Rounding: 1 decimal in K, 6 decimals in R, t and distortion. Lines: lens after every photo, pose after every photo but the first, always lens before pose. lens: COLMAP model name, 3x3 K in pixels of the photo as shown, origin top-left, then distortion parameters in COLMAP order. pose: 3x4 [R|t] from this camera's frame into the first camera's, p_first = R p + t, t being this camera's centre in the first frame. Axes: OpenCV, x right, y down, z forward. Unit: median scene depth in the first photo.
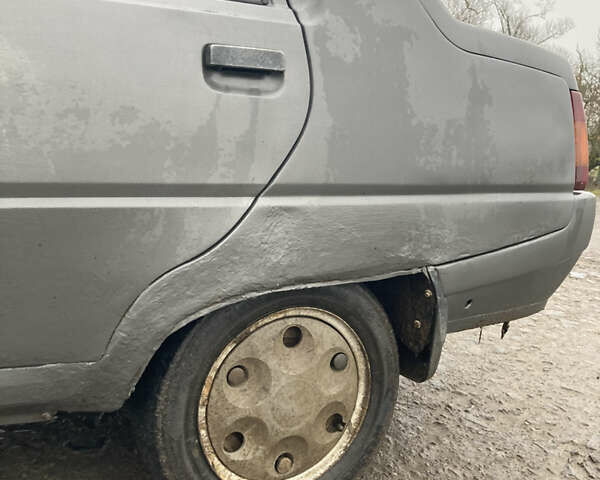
lens RADIAL K [[667.0, 0, 299.0], [0, 667.0, 236.8], [0, 0, 1]] dist [0.026216, 0.000000]
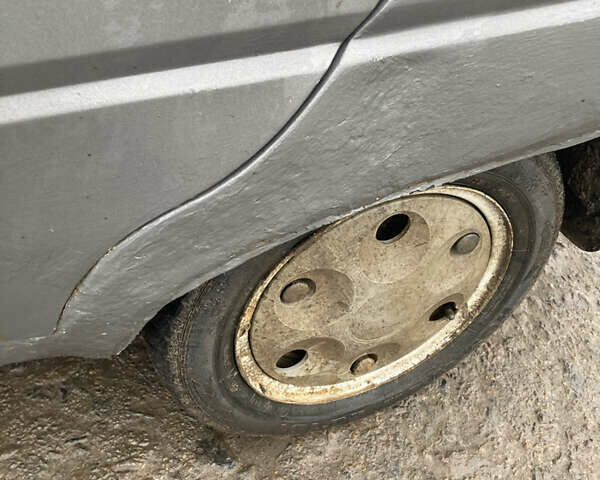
lens RADIAL K [[667.0, 0, 298.8], [0, 667.0, 236.8], [0, 0, 1]] dist [0.026216, 0.000000]
pose [[0.994380, 0.068356, -0.080848, -0.046037], [-0.010254, 0.822226, 0.569069, -0.180921], [0.105375, -0.565042, 0.818305, 0.537927]]
